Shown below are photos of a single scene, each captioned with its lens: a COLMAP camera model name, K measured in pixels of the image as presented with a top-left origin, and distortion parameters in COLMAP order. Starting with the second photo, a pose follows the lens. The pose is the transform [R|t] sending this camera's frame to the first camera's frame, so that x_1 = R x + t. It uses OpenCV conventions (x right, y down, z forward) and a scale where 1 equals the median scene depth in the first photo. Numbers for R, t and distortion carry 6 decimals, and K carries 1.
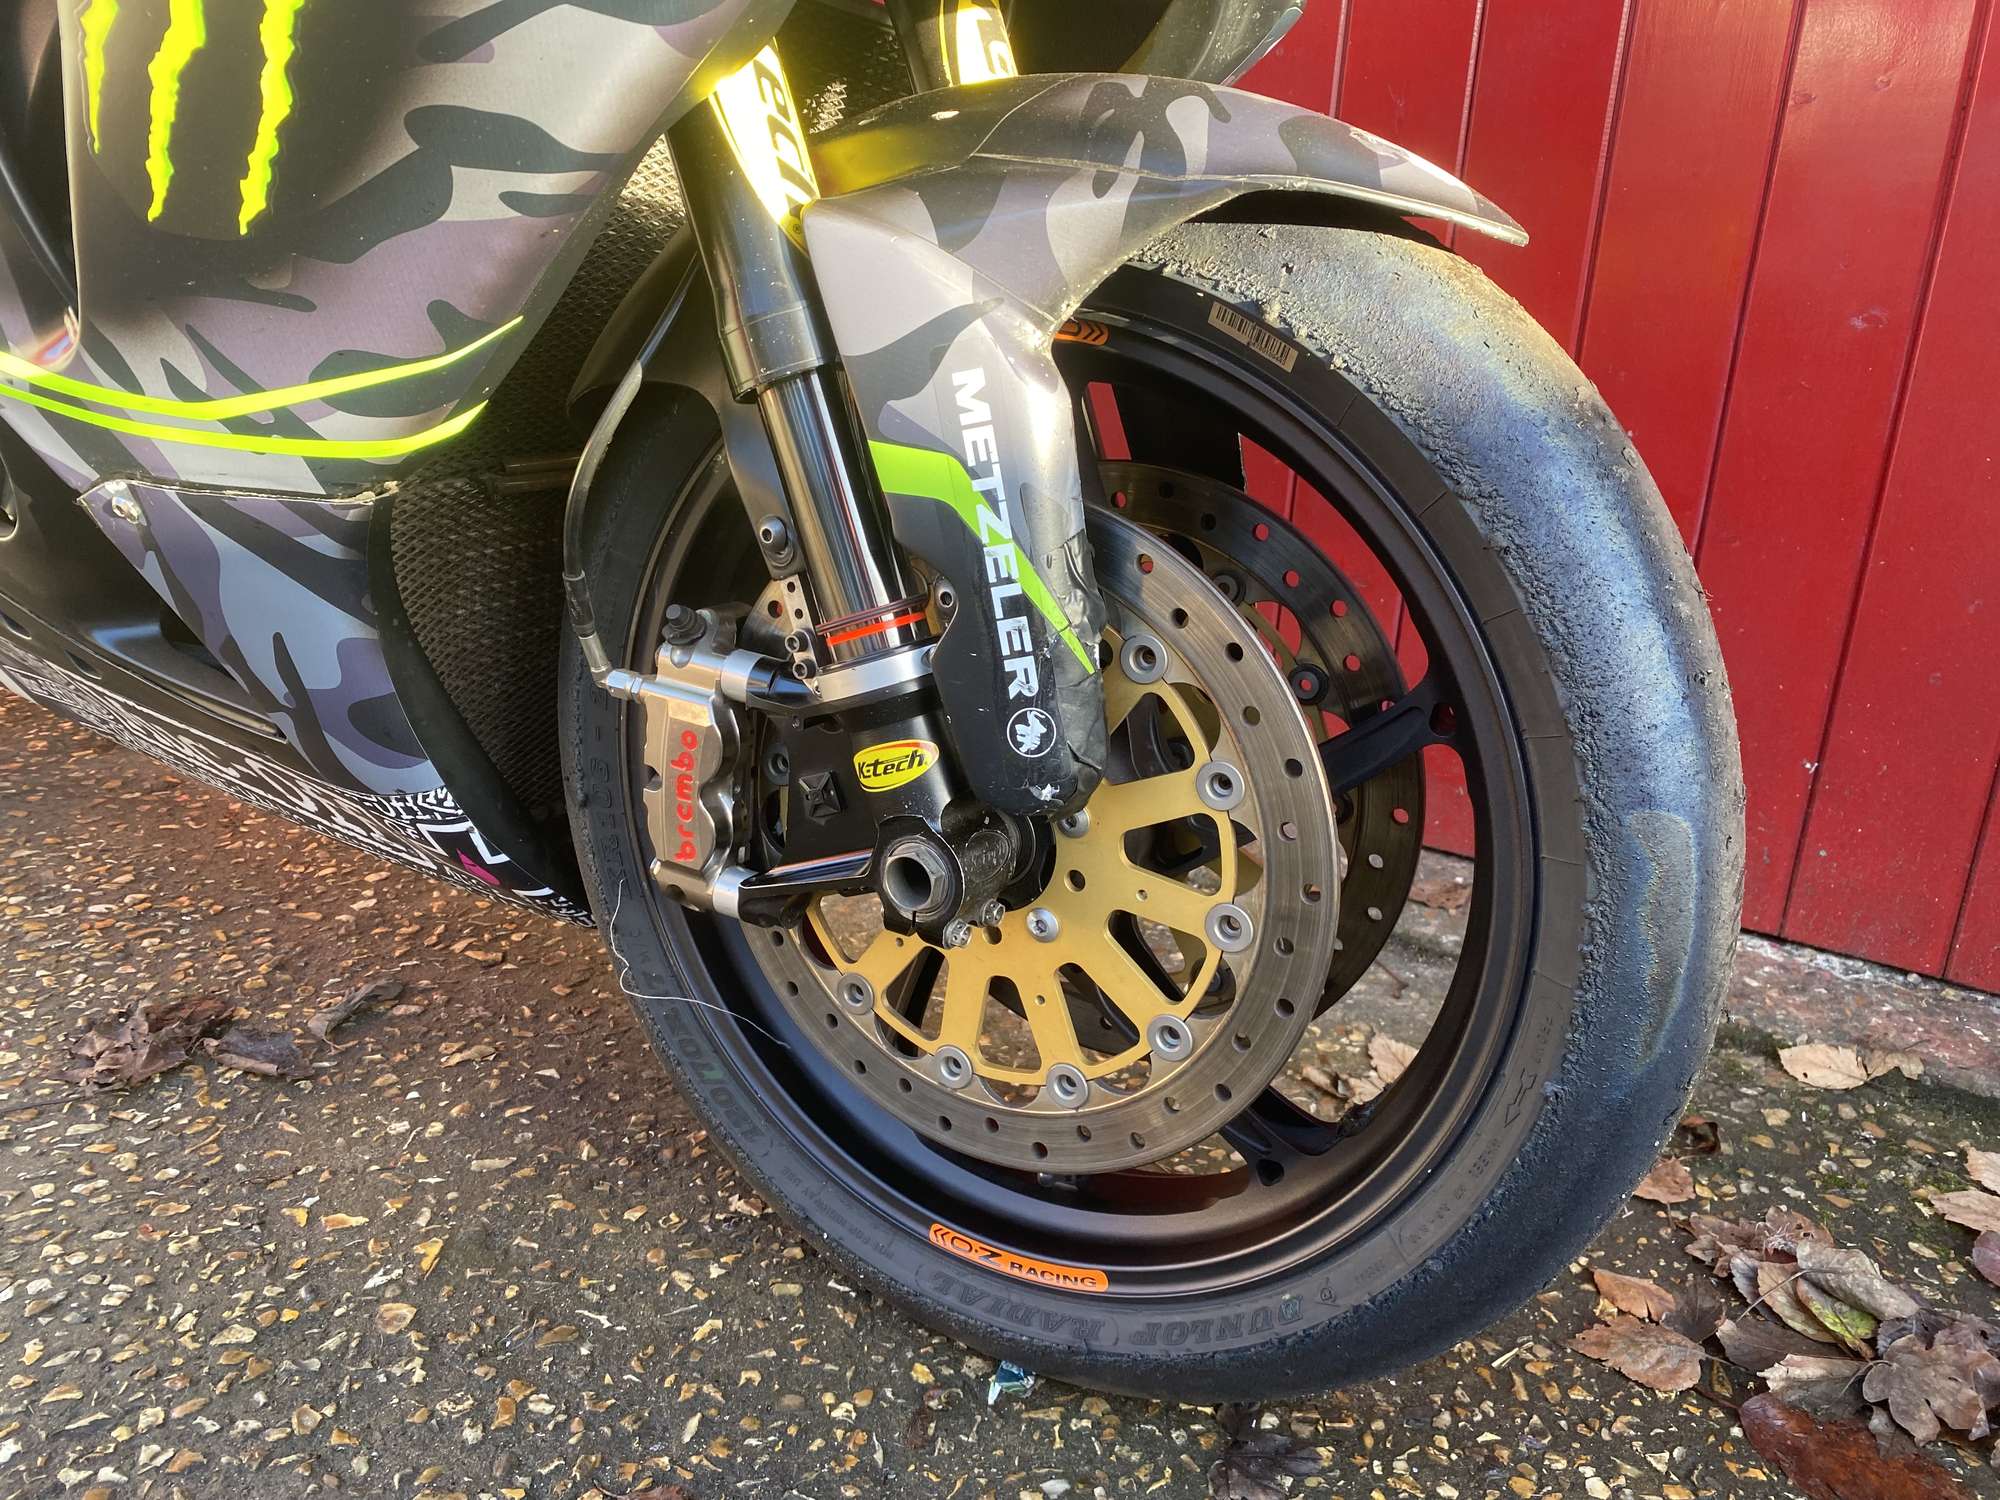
lens RADIAL K [[1554.9, 0, 1000.0], [0, 1554.9, 750.0], [0, 0, 1]] dist [0.009782, -0.007533]
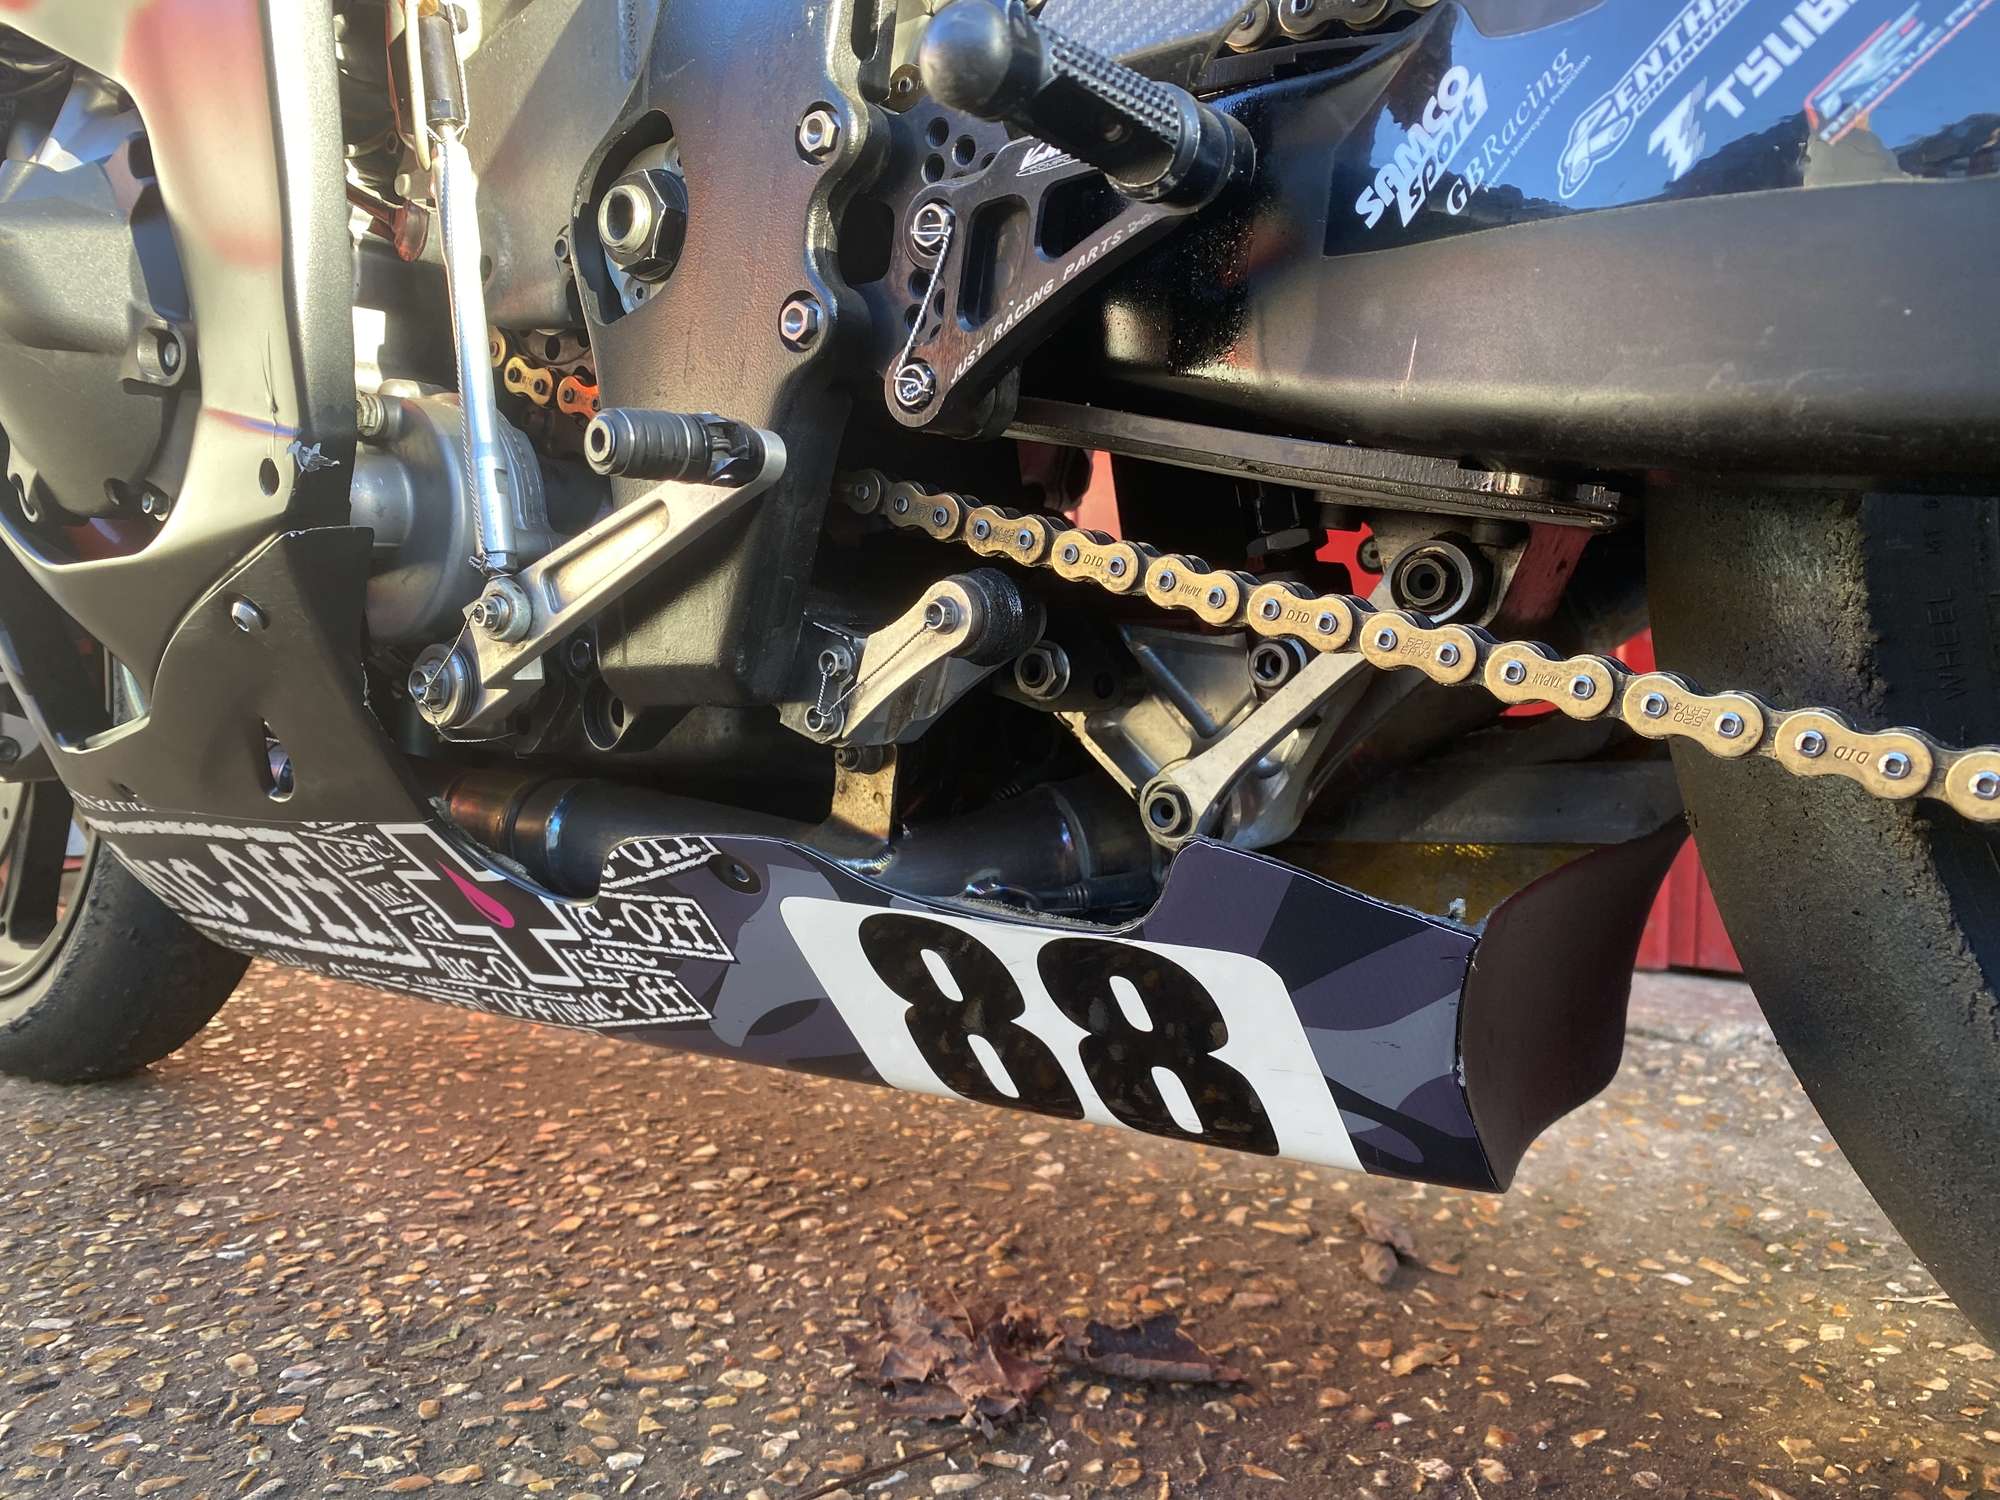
lens RADIAL K [[1570.6, 0, 1004.7], [0, 1570.6, 745.5], [0, 0, 1]] dist [0.005456, -0.005395]
pose [[0.998522, -0.045109, -0.030322, -0.640429], [0.036386, 0.969192, -0.243604, 0.136027], [0.040376, 0.242140, 0.969401, 0.398338]]
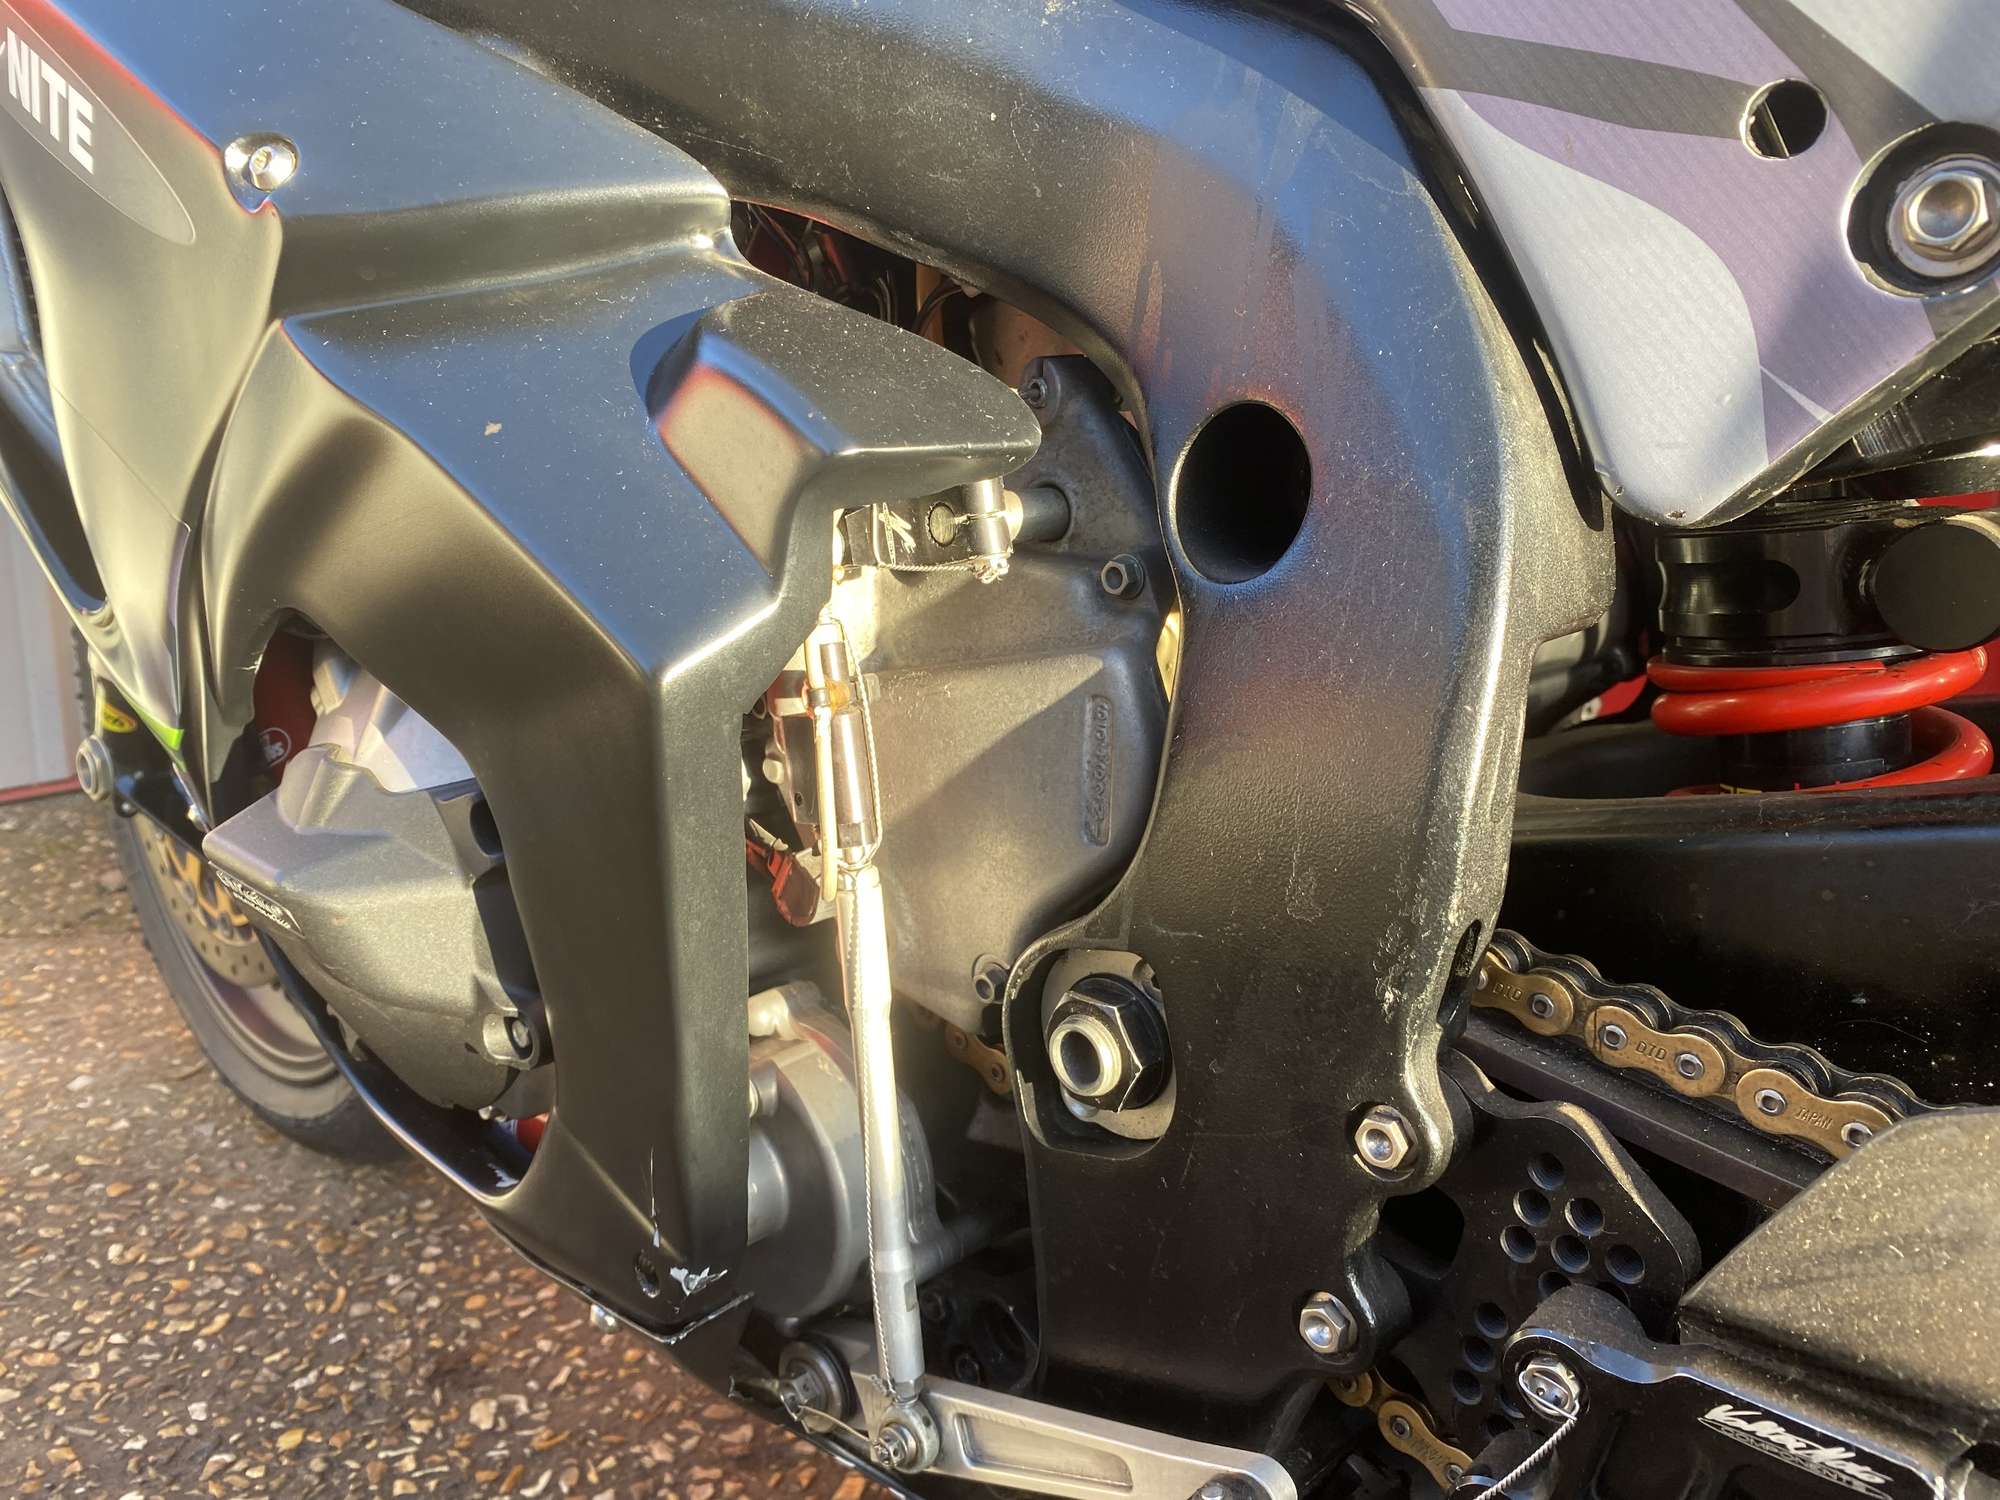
lens RADIAL K [[1554.9, 0, 1000.0], [0, 1554.9, 750.0], [0, 0, 1]] dist [0.009782, -0.007533]
pose [[0.990228, 0.040494, -0.133452, -0.759628], [-0.044915, 0.998532, -0.030283, -0.285664], [0.132030, 0.035981, 0.990592, 0.447242]]
